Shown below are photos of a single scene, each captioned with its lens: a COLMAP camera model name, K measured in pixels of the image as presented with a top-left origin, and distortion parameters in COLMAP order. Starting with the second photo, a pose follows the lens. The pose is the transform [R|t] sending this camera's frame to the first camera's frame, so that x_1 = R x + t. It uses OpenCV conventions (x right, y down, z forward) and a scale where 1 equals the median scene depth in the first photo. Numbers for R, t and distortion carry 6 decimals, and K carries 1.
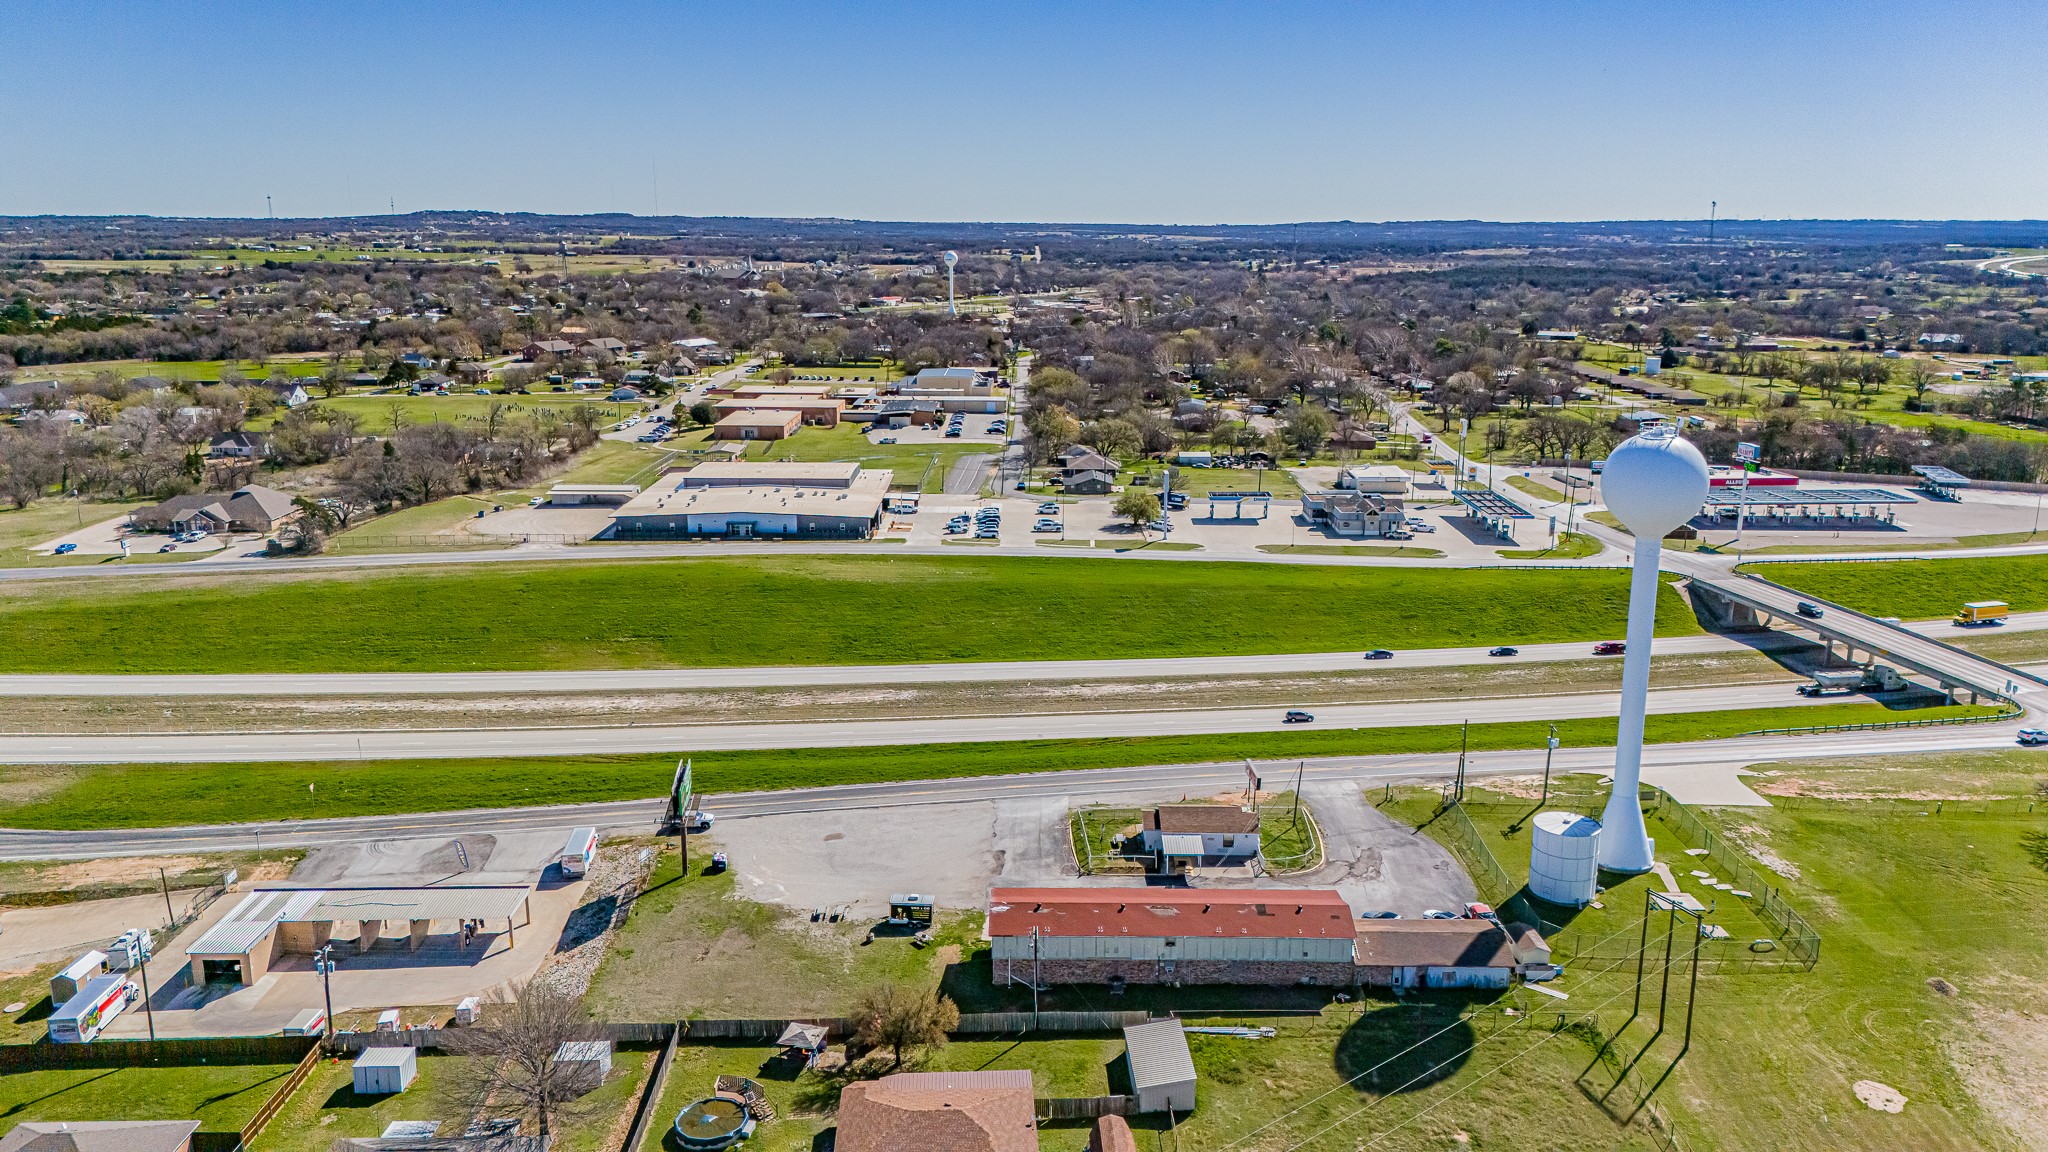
lens RADIAL K [[1498.1, 0, 1028.2], [0, 1498.1, 578.7], [0, 0, 1]] dist [0.087423, -0.087403]
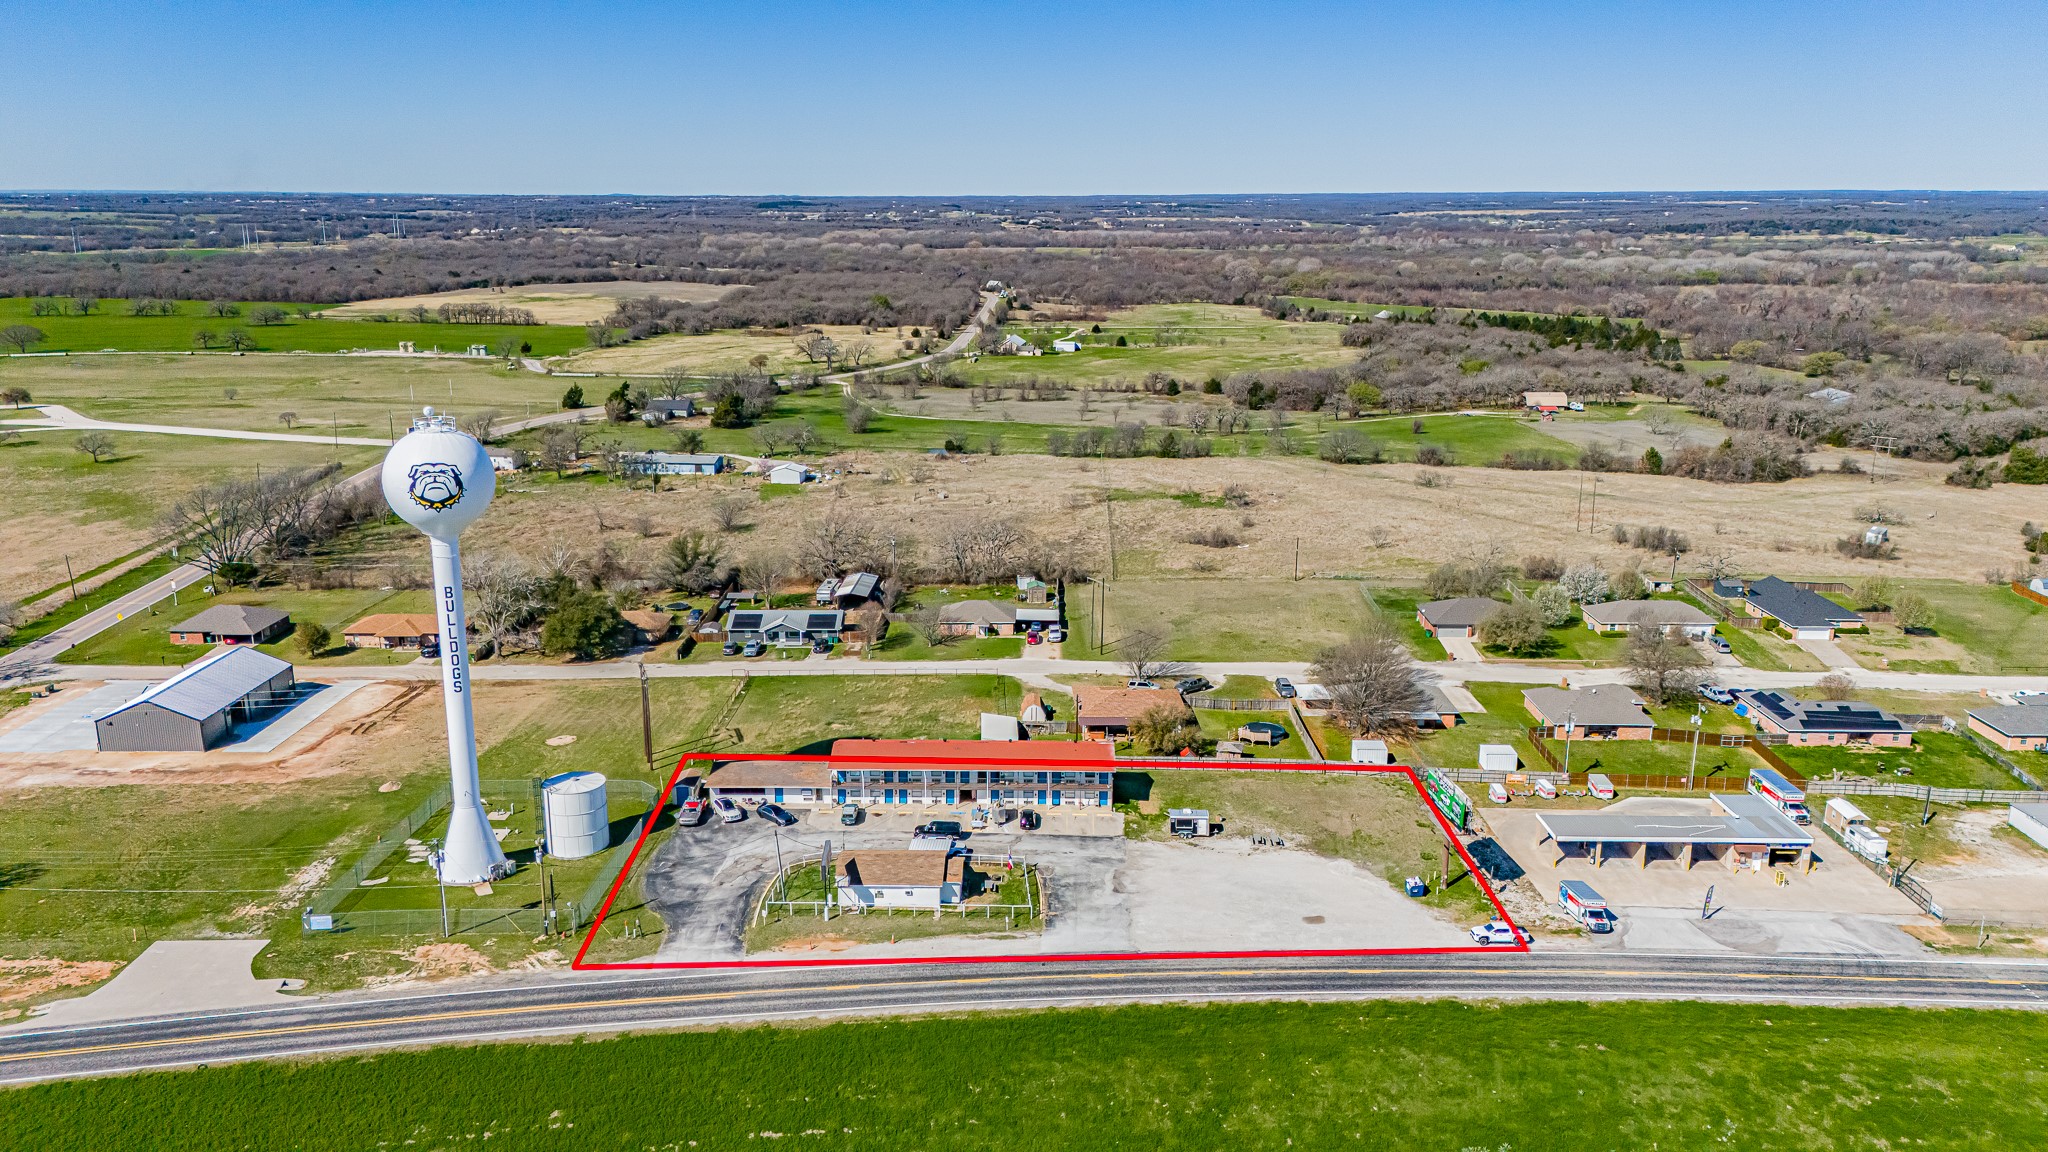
lens RADIAL K [[1498.1, 0, 1026.2], [0, 1498.1, 574.3], [0, 0, 1]] dist [0.087423, -0.087403]
pose [[-0.999858, -0.006468, 0.015537, 0.024301], [0.001418, 0.887532, 0.460743, -0.399282], [-0.016769, 0.460700, -0.887398, 1.658007]]
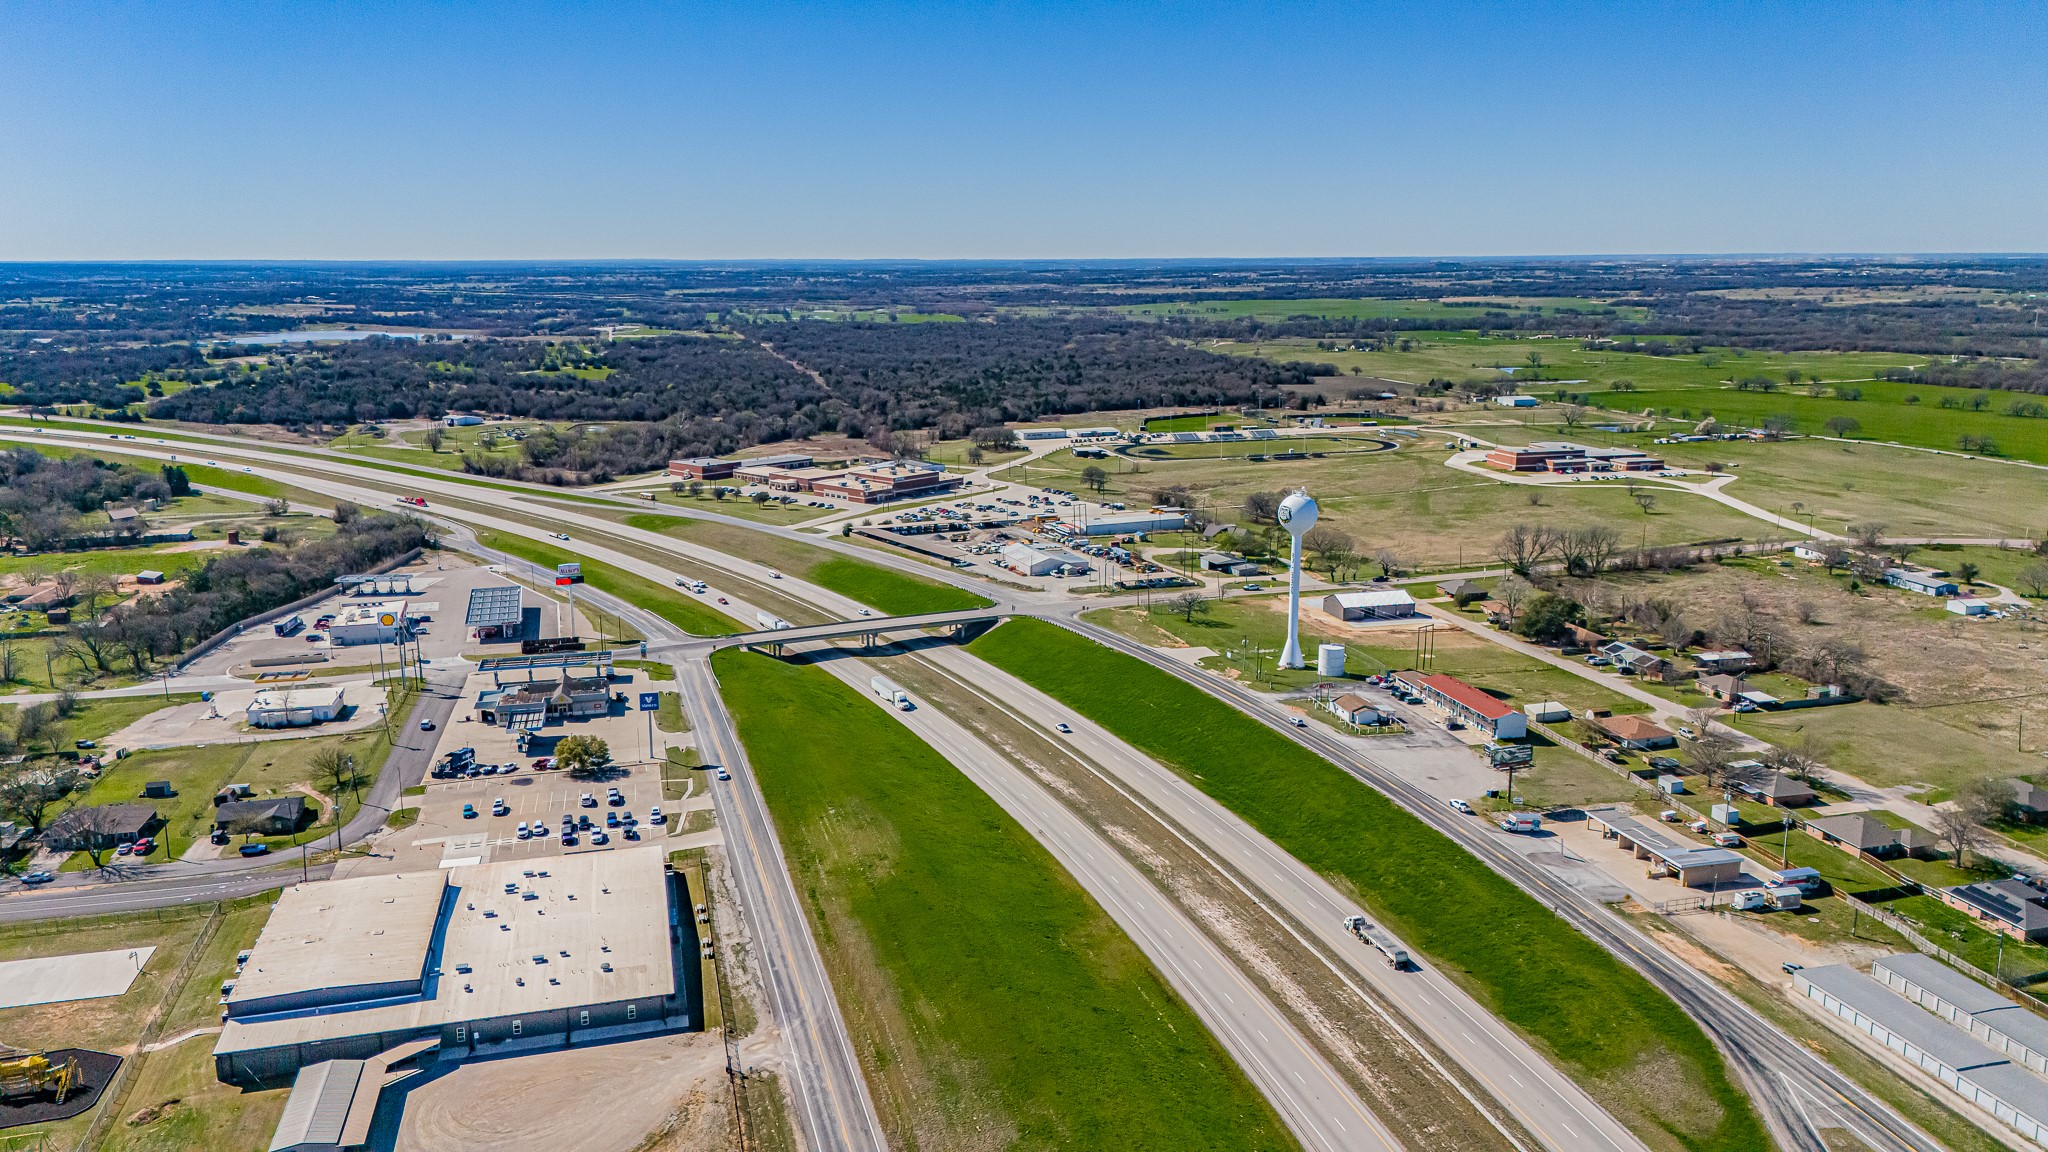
lens RADIAL K [[1498.1, 0, 1027.2], [0, 1498.1, 586.5], [0, 0, 1]] dist [0.087423, -0.087403]
pose [[-0.256634, -0.211306, 0.943127, -1.685549], [0.223640, 0.936343, 0.270641, -0.657461], [-0.940279, 0.280376, -0.193041, 1.738686]]
